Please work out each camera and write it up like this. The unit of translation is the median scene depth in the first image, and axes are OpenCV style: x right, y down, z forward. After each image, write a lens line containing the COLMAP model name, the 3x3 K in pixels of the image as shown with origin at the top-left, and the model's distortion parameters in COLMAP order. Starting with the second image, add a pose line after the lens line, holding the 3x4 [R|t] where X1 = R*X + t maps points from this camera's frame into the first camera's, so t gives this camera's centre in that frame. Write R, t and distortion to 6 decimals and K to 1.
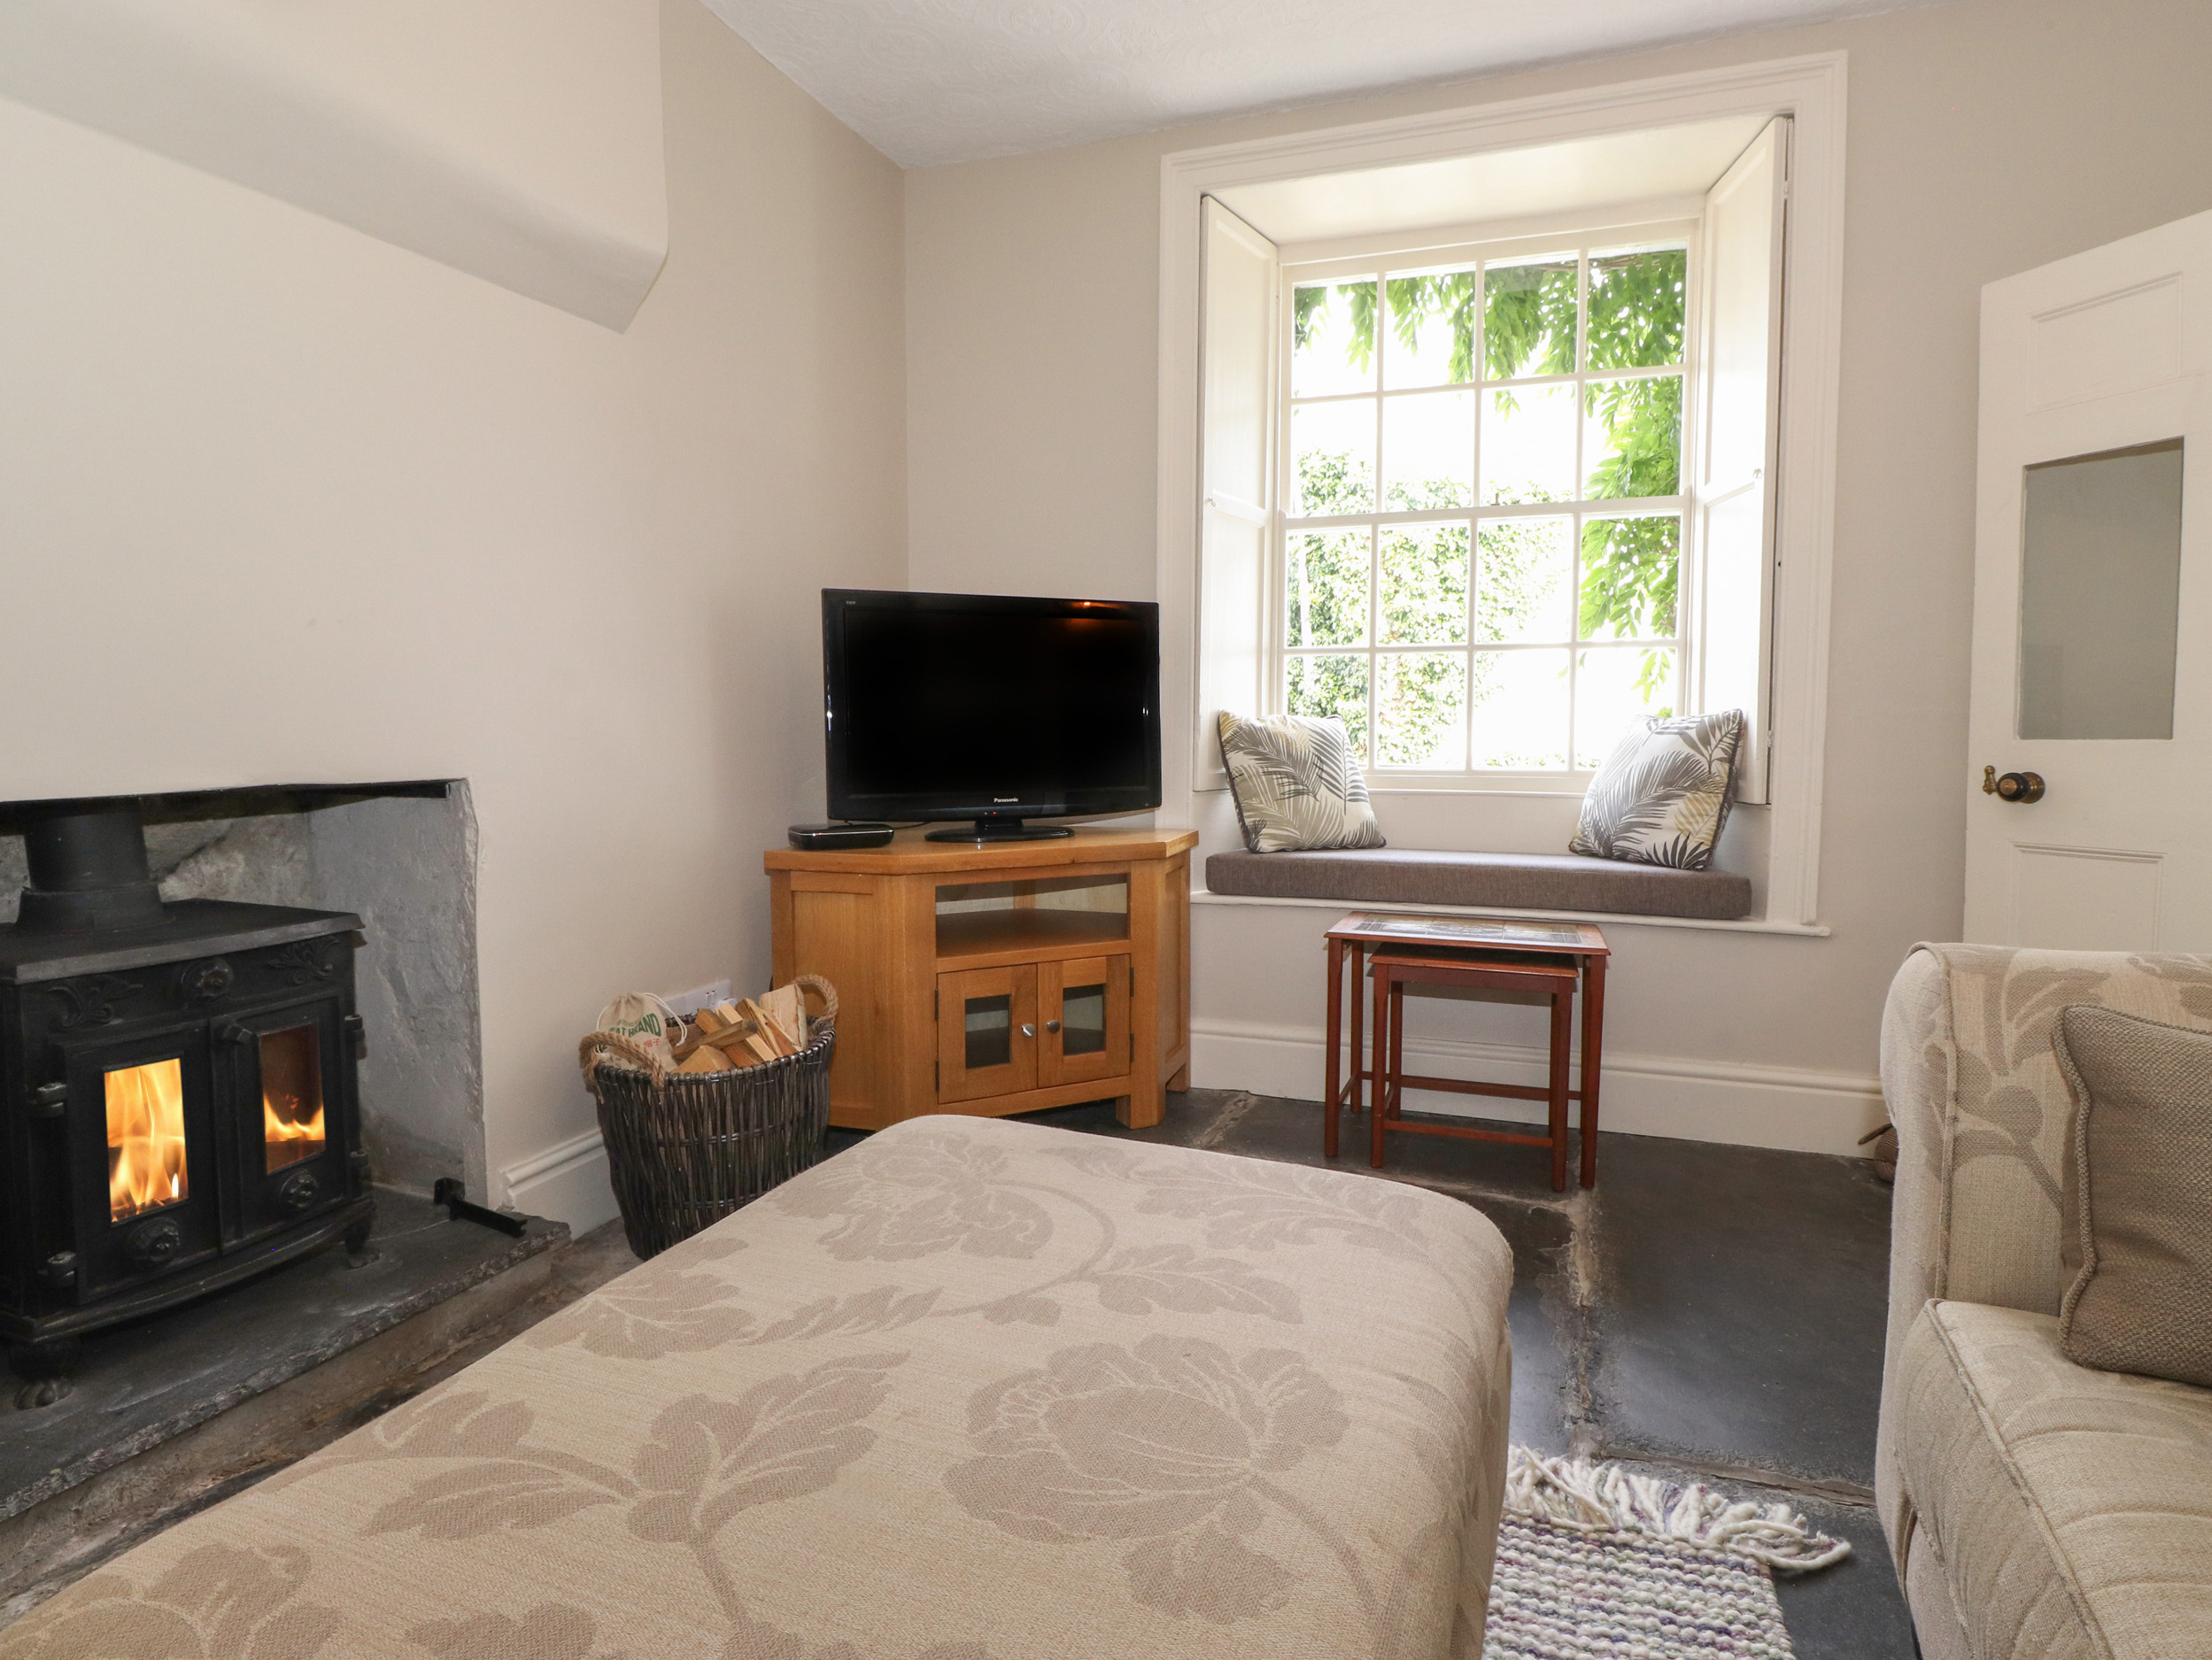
lens RADIAL K [[1198.8, 0, 1107.8], [0, 1198.8, 817.2], [0, 0, 1]] dist [-0.003586, -0.002637]
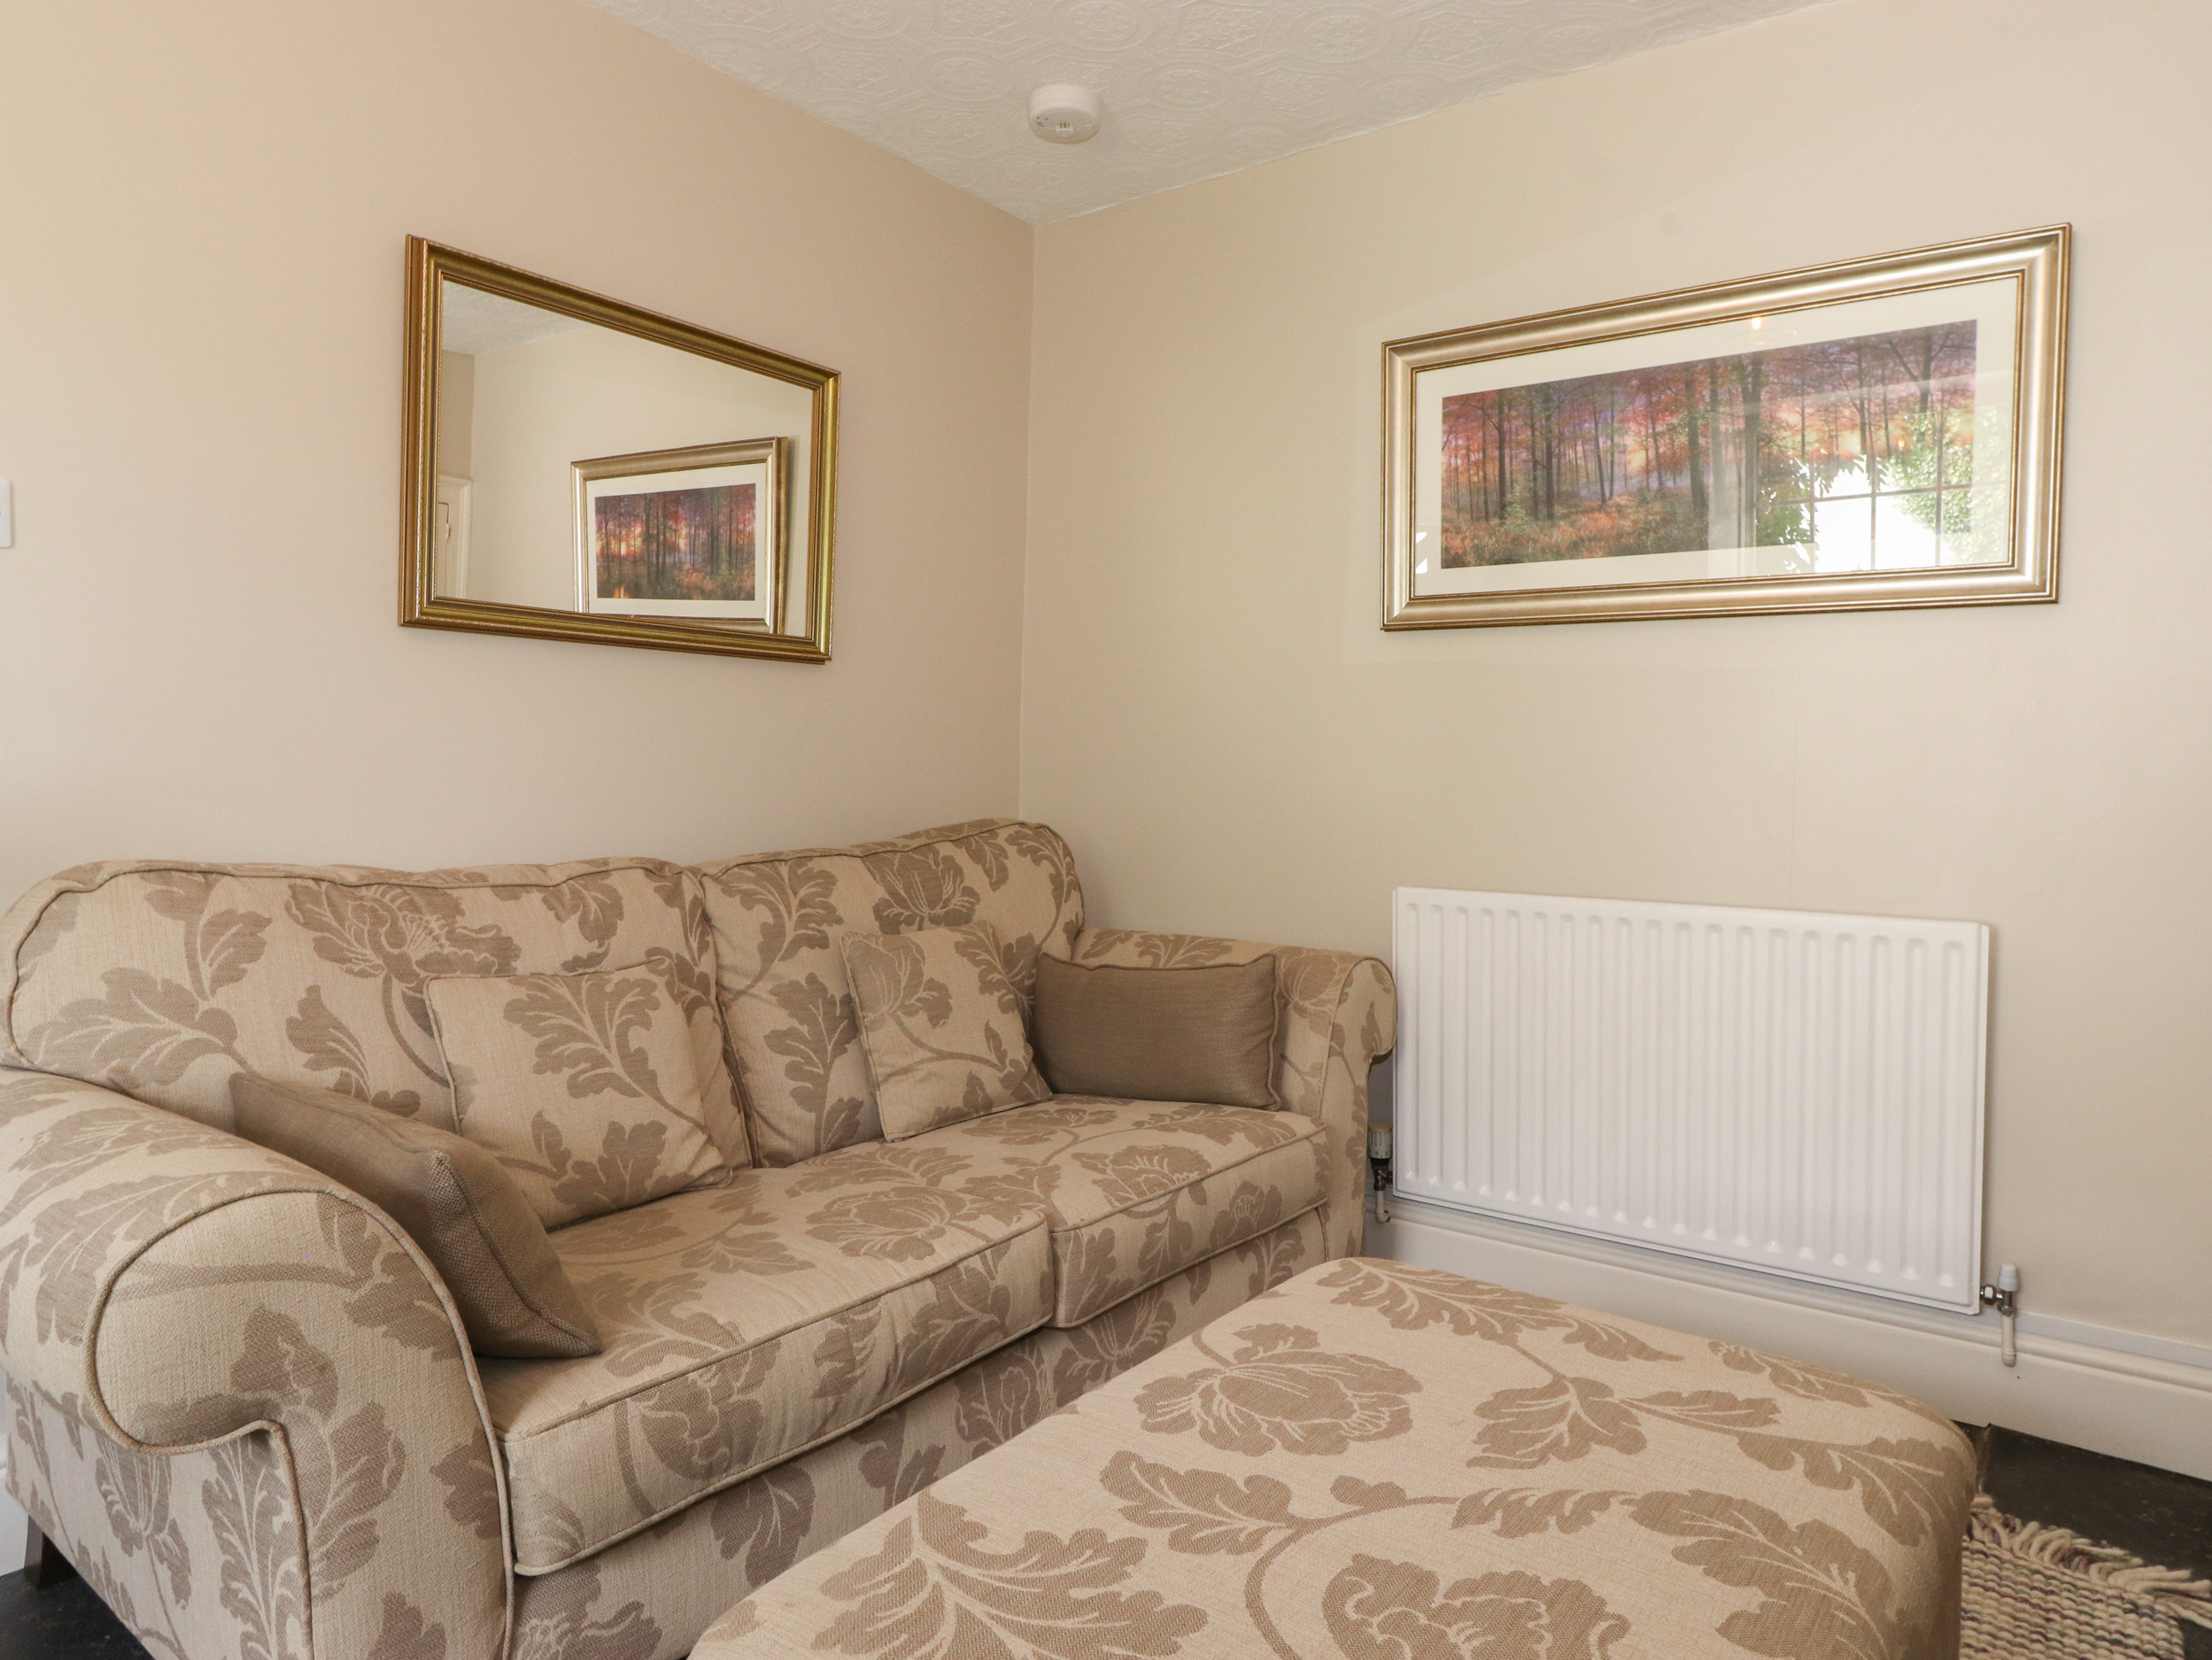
lens RADIAL K [[1324.2, 0, 1119.4], [0, 1324.2, 829.7], [0, 0, 1]] dist [0.003039, -0.002400]
pose [[-0.961707, -0.022851, 0.273125, -0.162067], [0.009706, 0.993054, 0.117259, -0.297692], [-0.273908, 0.115420, -0.954805, 2.052843]]
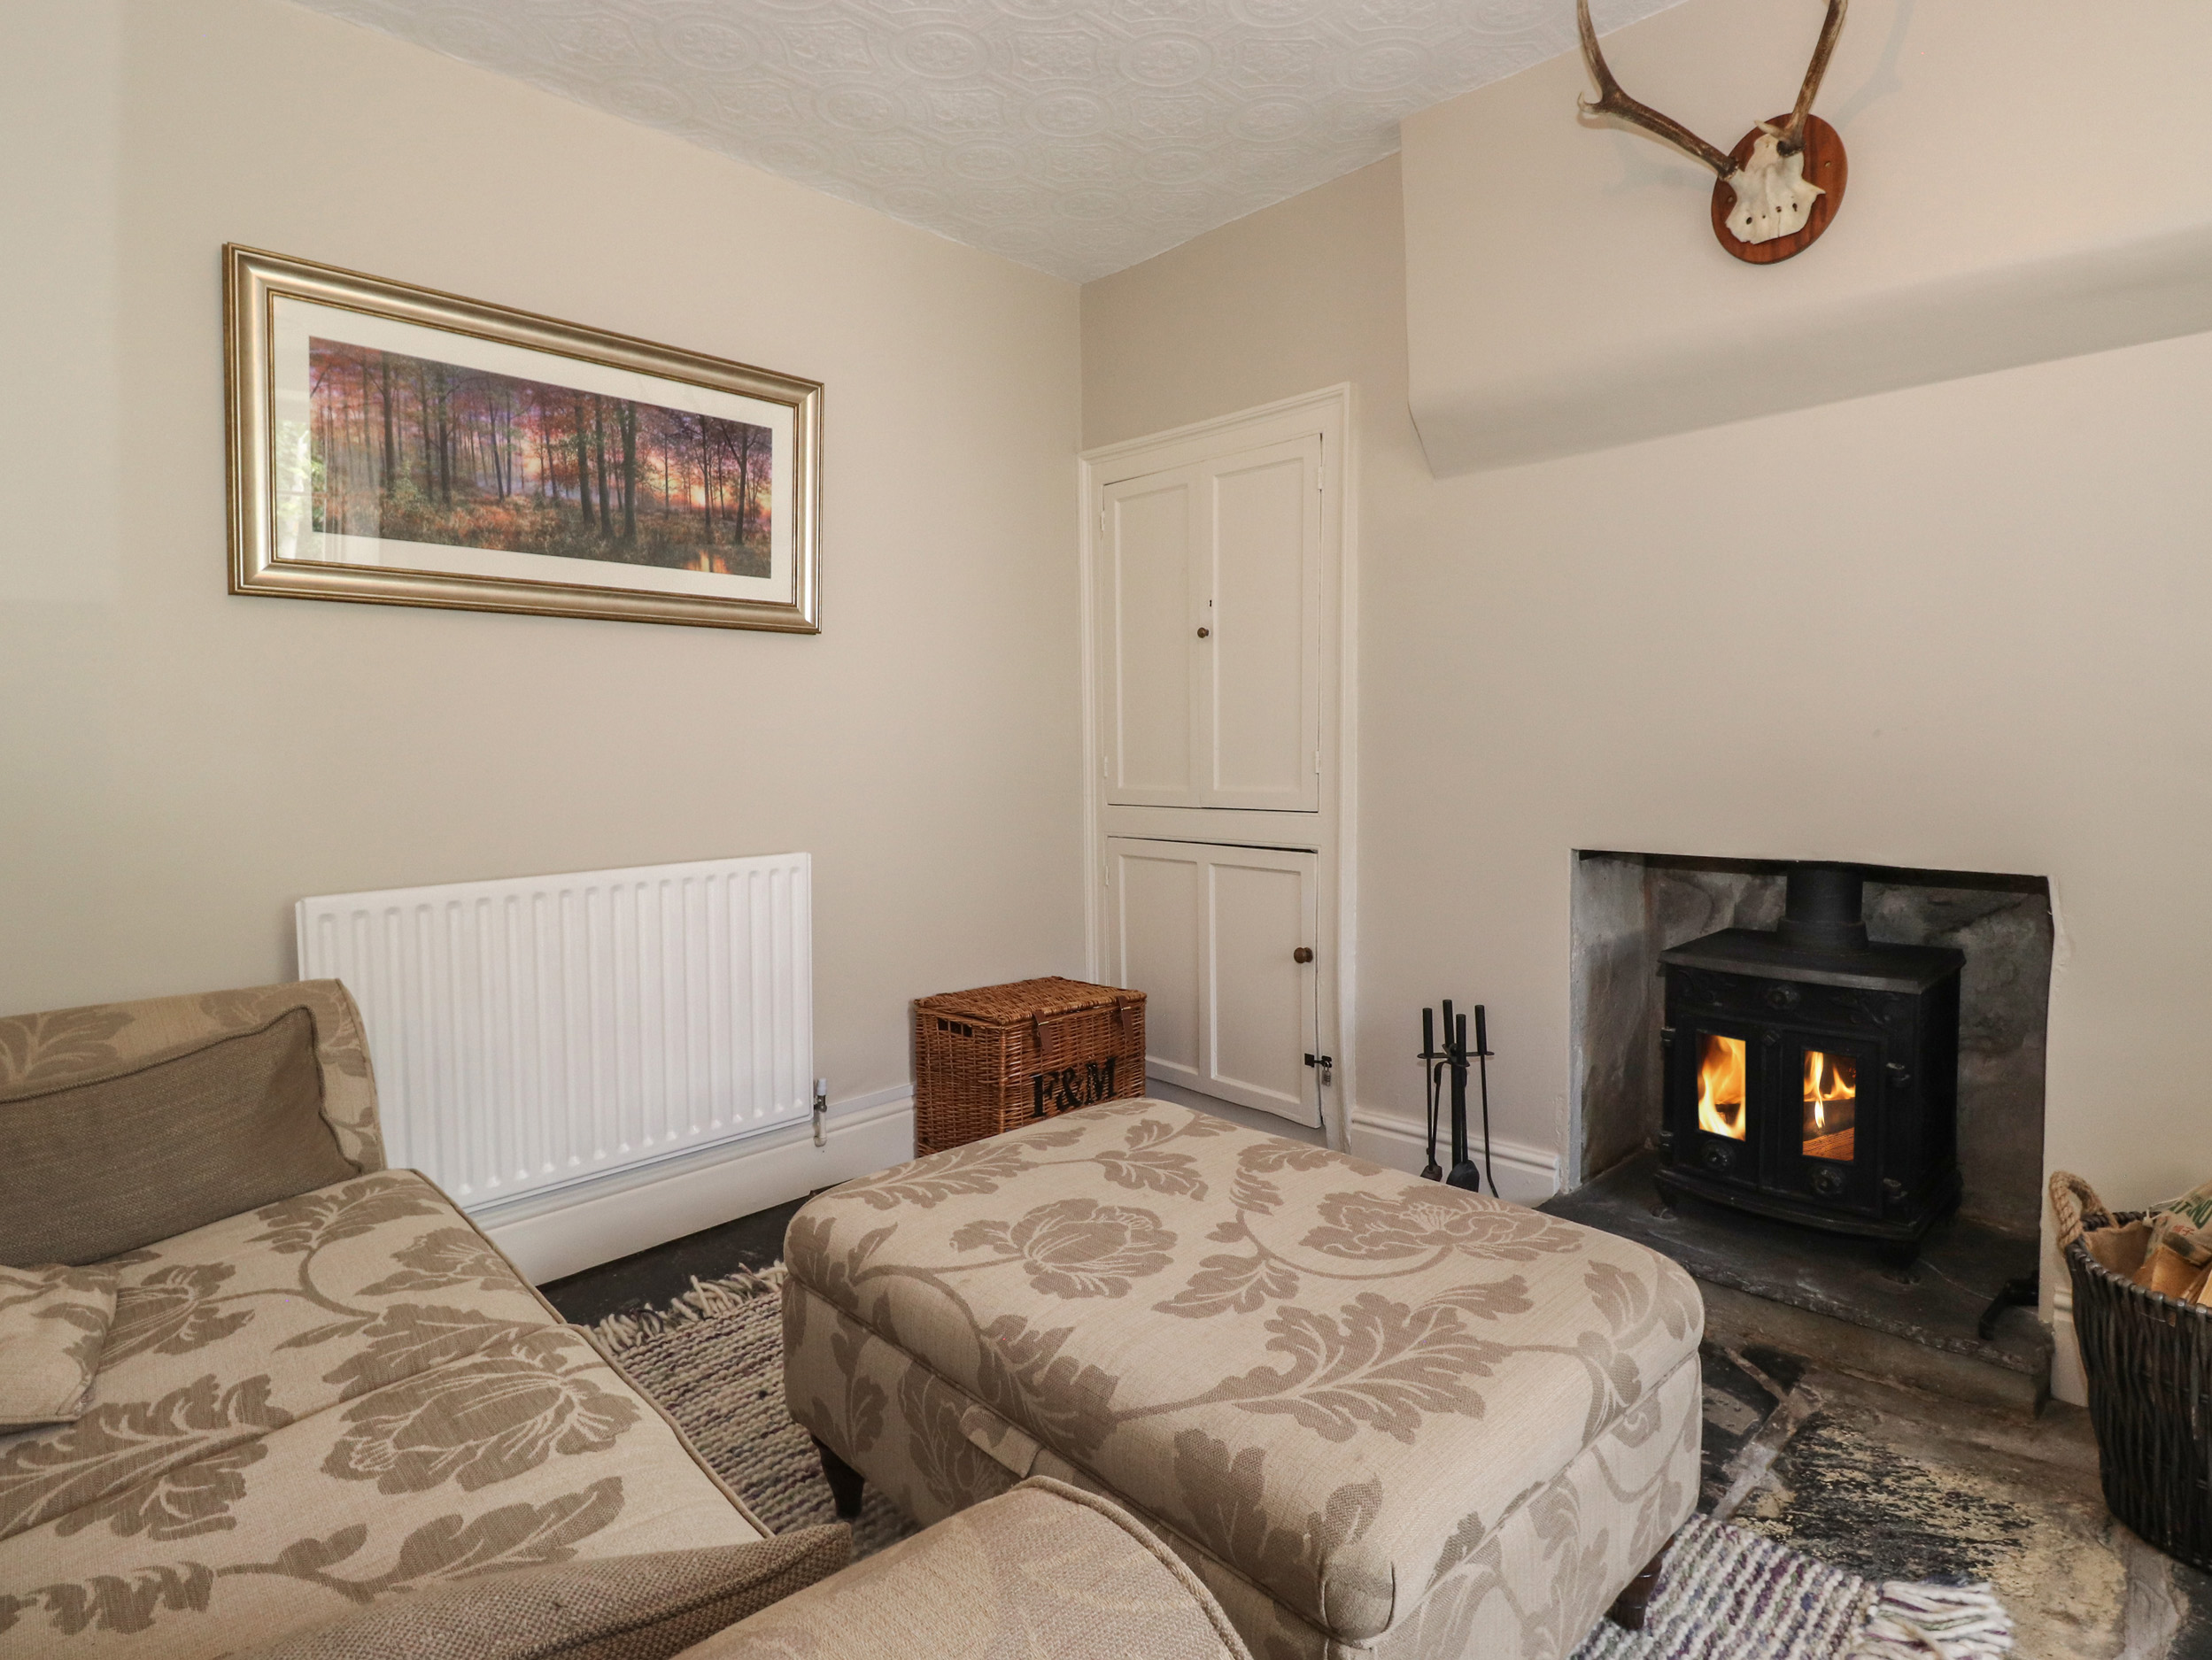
lens RADIAL K [[1198.8, 0, 1102.4], [0, 1198.8, 819.0], [0, 0, 1]] dist [-0.003586, -0.002637]
pose [[-0.429645, 0.070562, -0.900237, 1.366603], [-0.051360, 0.993419, 0.102378, -0.283019], [0.901536, 0.090222, -0.423193, 1.439098]]
